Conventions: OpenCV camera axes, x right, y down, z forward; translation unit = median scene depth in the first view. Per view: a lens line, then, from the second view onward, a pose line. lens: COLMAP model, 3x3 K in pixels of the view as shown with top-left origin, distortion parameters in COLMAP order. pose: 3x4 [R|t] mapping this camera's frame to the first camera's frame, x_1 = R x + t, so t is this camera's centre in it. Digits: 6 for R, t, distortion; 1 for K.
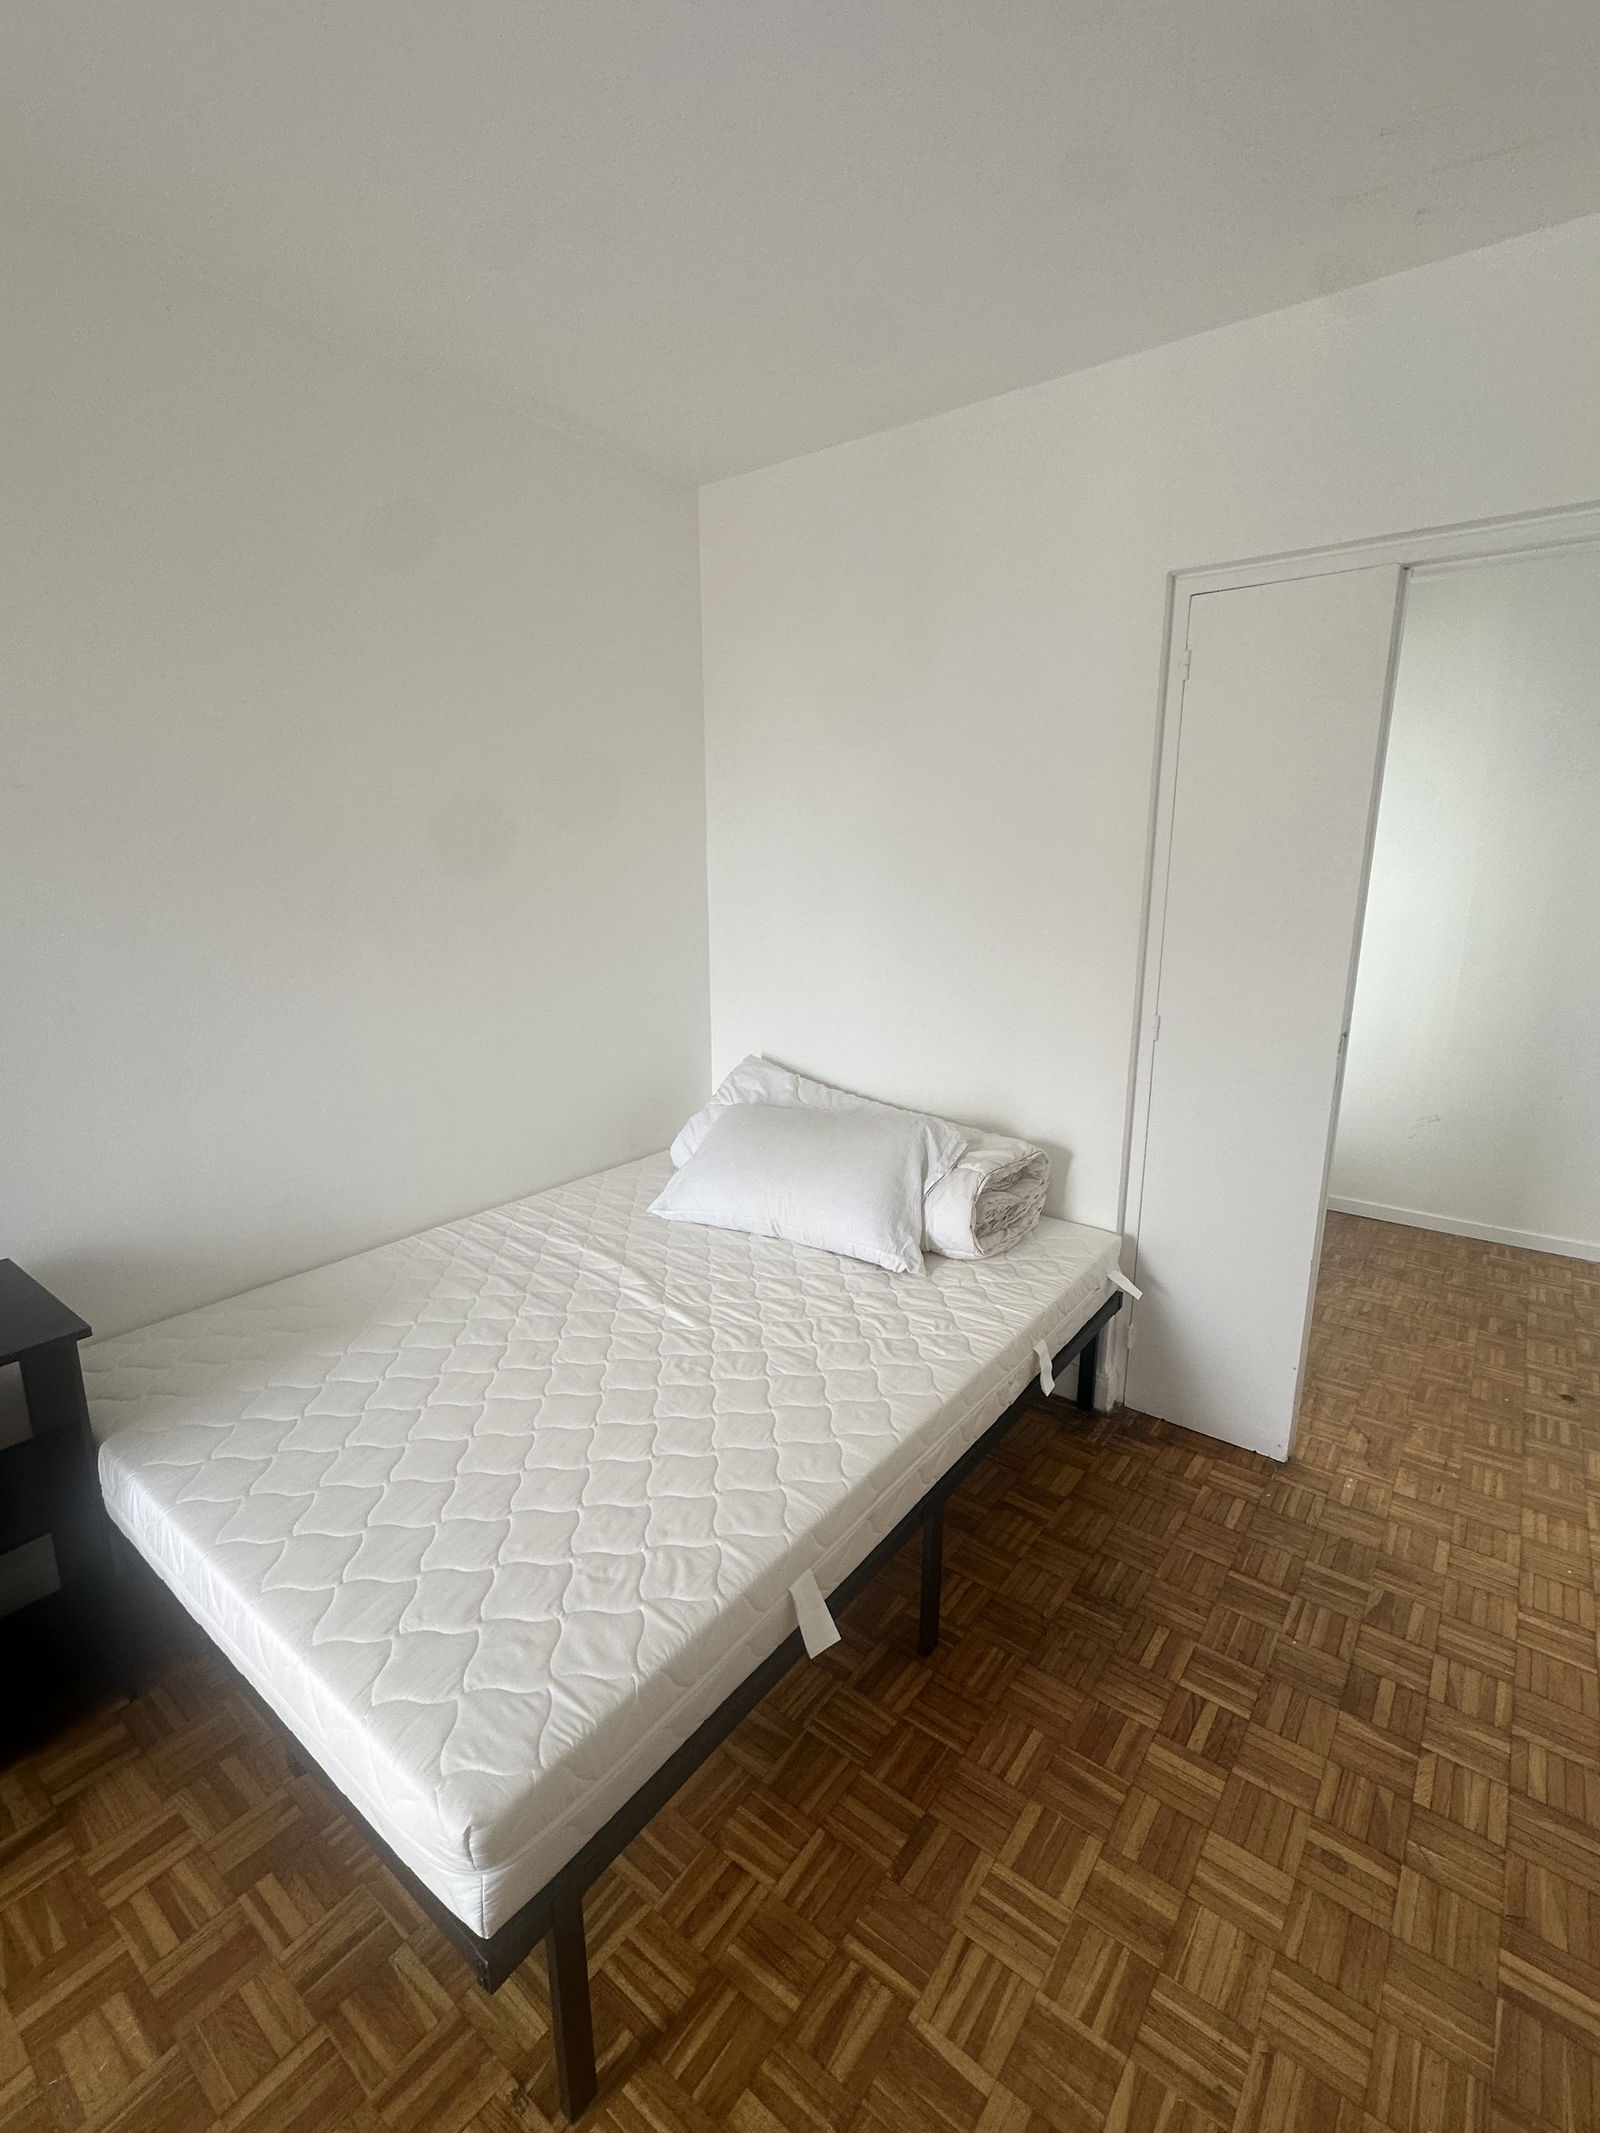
lens RADIAL K [[944.3, 0, 805.1], [0, 944.3, 1066.7], [0, 0, 1]] dist [-0.007423, 0.000354]
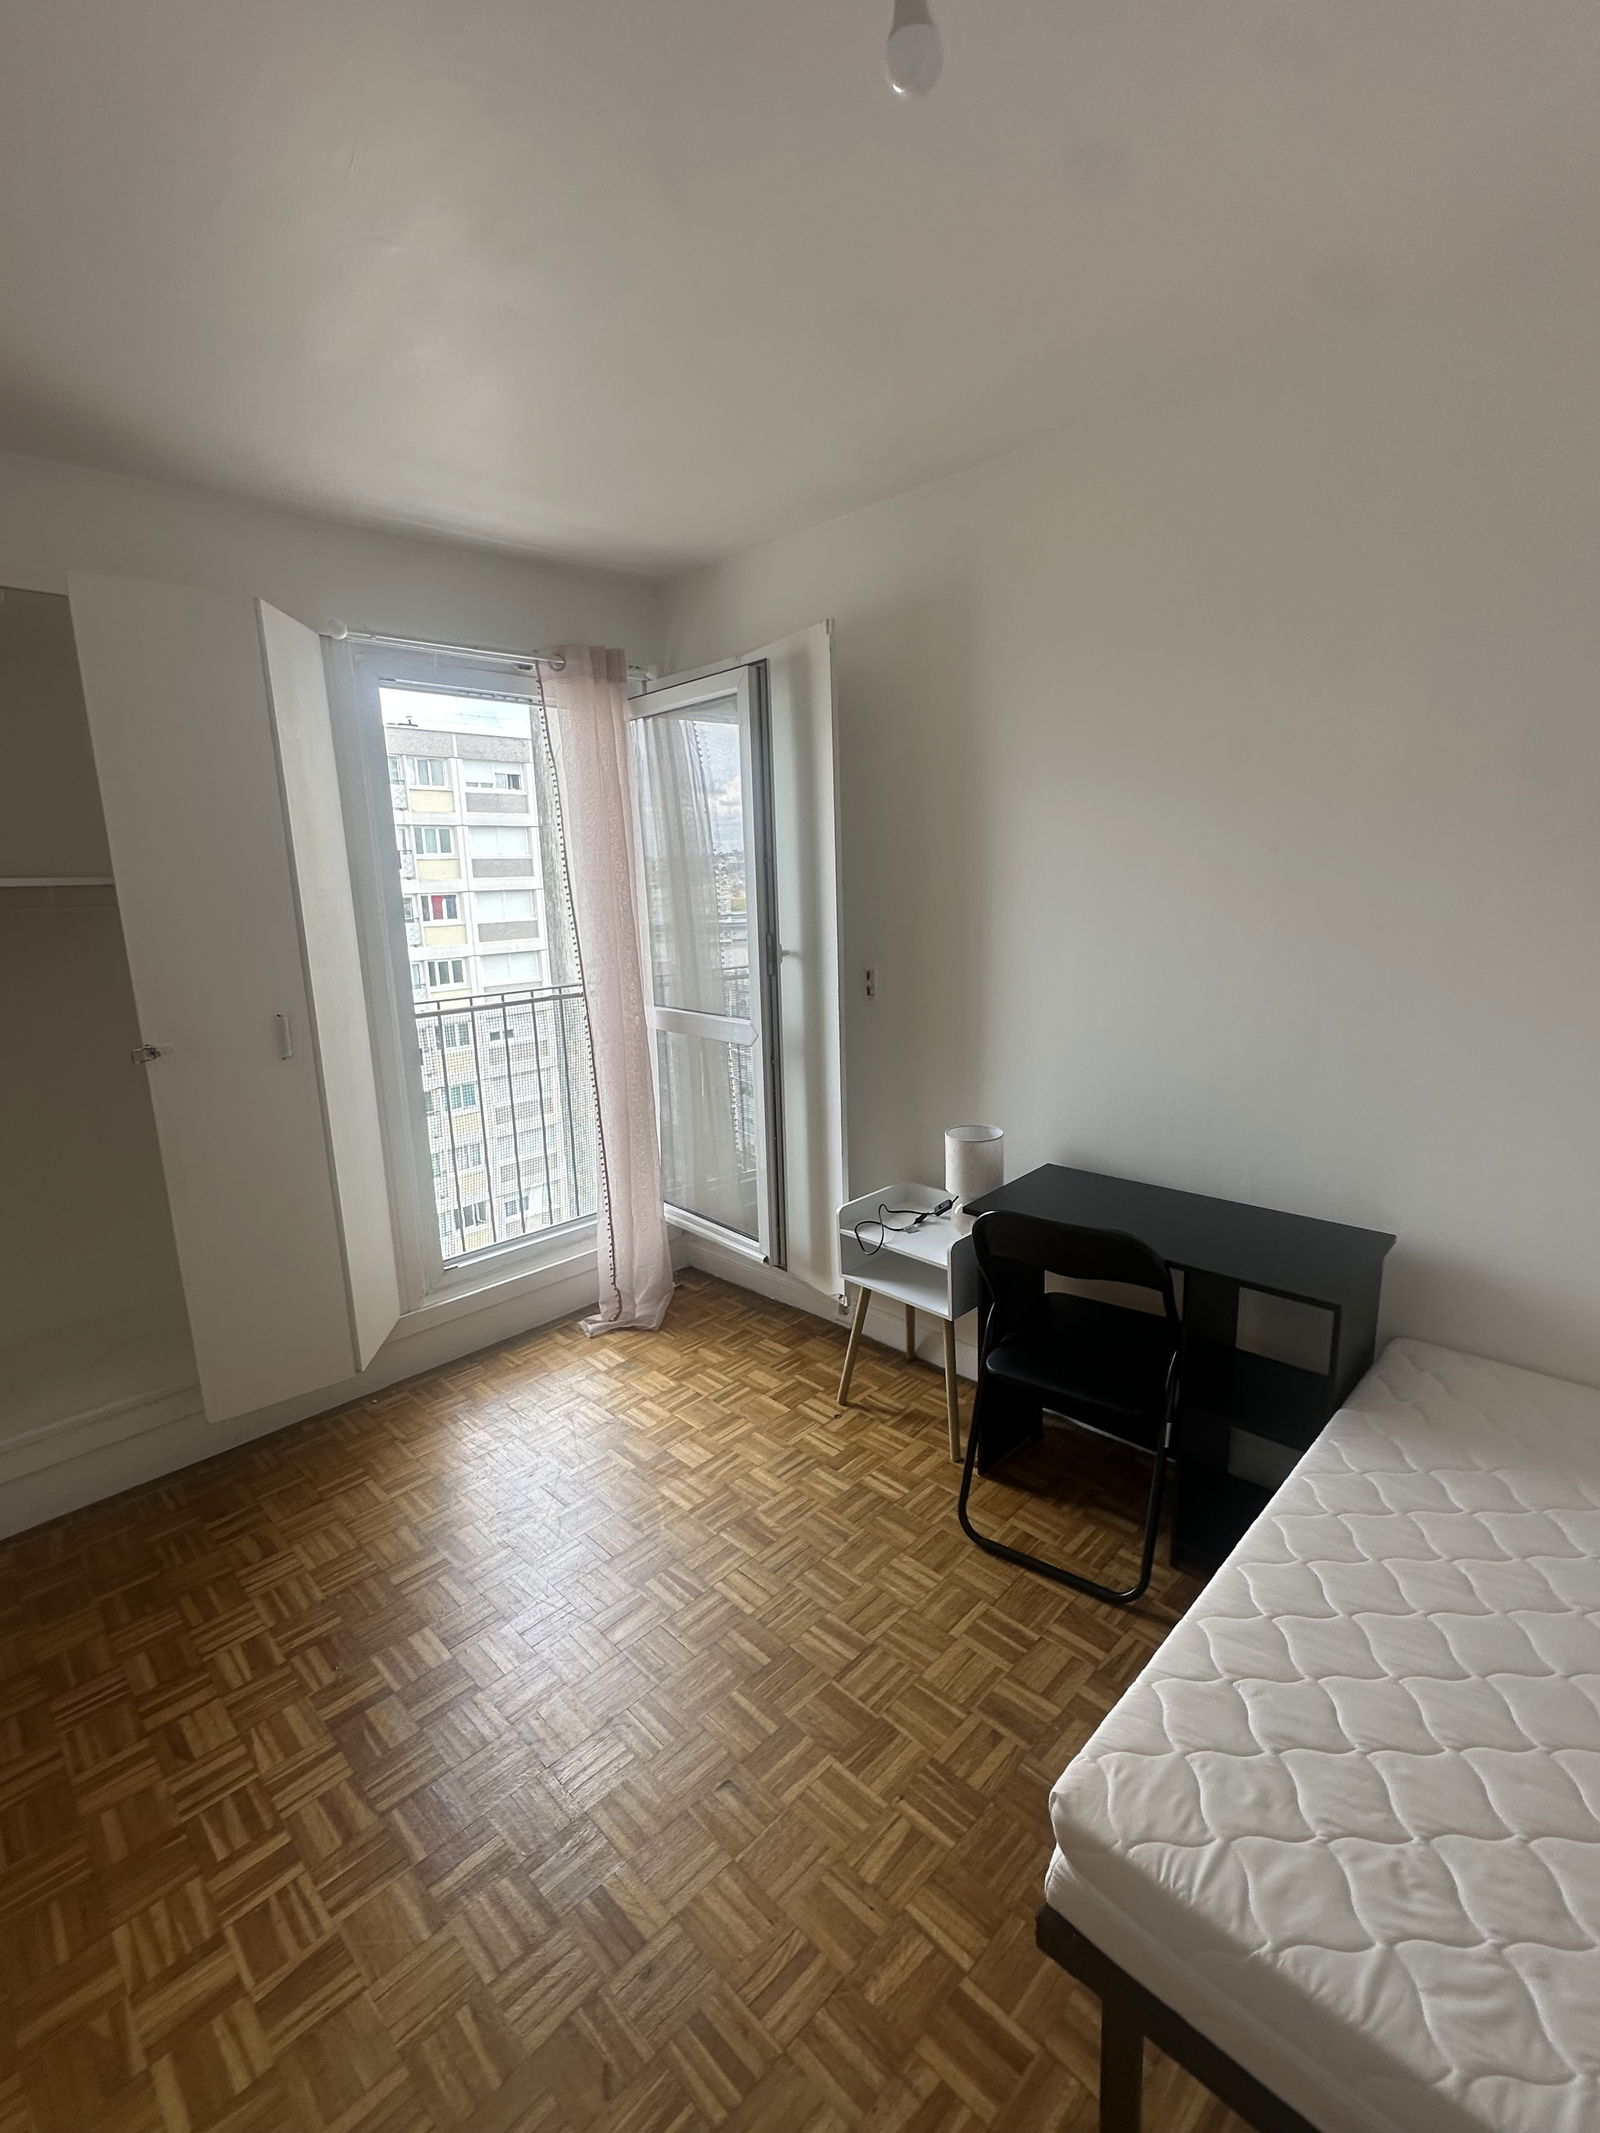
lens RADIAL K [[944.3, 0, 805.3], [0, 944.3, 1066.0], [0, 0, 1]] dist [-0.007423, 0.000354]
pose [[-0.131101, 0.196909, -0.971617, 0.487560], [-0.185977, 0.957791, 0.219201, -0.168273], [0.973768, 0.209436, -0.088947, 0.518886]]
